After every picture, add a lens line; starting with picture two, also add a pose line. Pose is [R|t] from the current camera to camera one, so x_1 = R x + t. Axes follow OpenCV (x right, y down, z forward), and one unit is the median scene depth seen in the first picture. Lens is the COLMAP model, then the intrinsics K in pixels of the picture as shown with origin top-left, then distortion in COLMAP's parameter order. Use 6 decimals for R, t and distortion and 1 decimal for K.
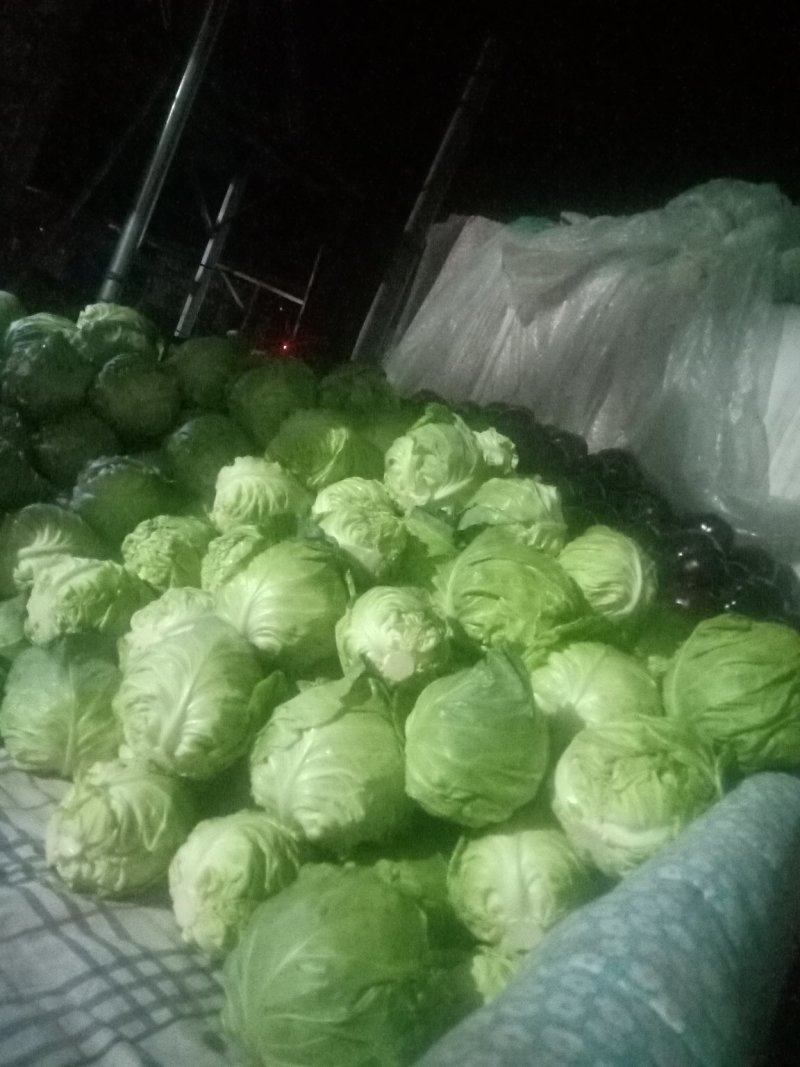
lens RADIAL K [[806.2, 0, 400.0], [0, 806.2, 533.5], [0, 0, 1]] dist [0.002451, -0.098743]
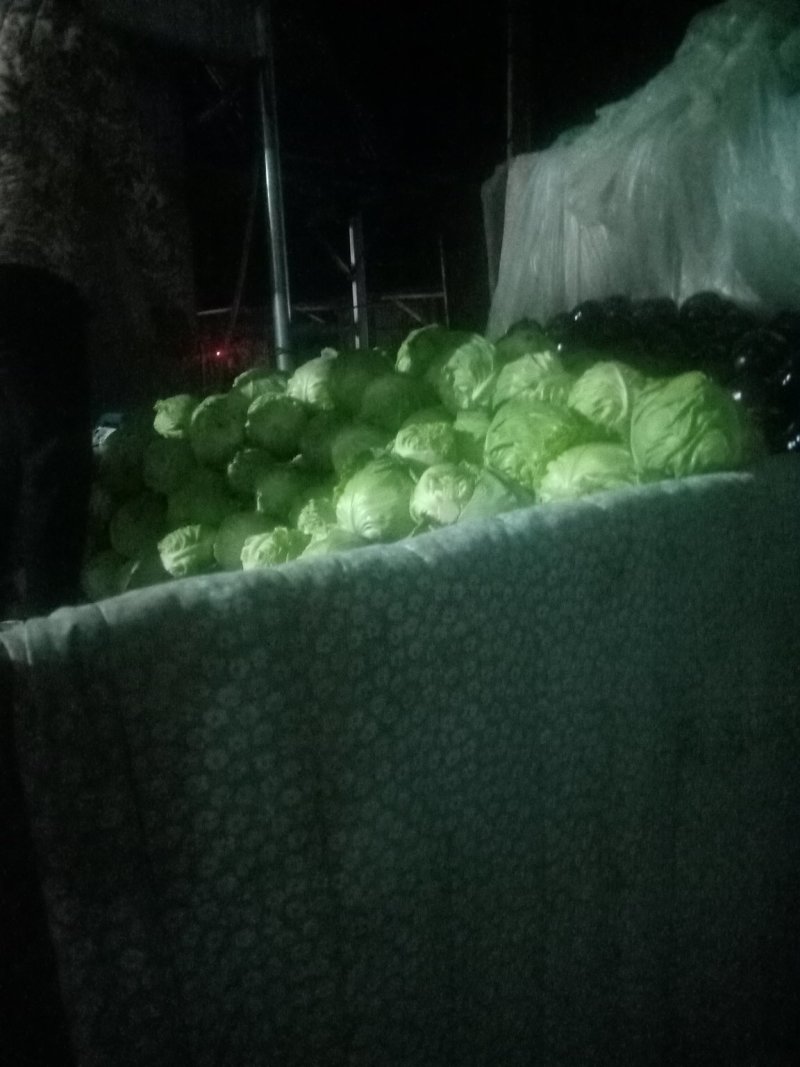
lens RADIAL K [[806.2, 0, 400.0], [0, 806.2, 533.5], [0, 0, 1]] dist [0.002451, -0.098743]
pose [[0.867019, -0.369174, -0.334646, 0.337205], [0.374759, 0.925755, -0.050327, 0.204761], [0.328379, -0.081777, 0.940999, -0.345373]]
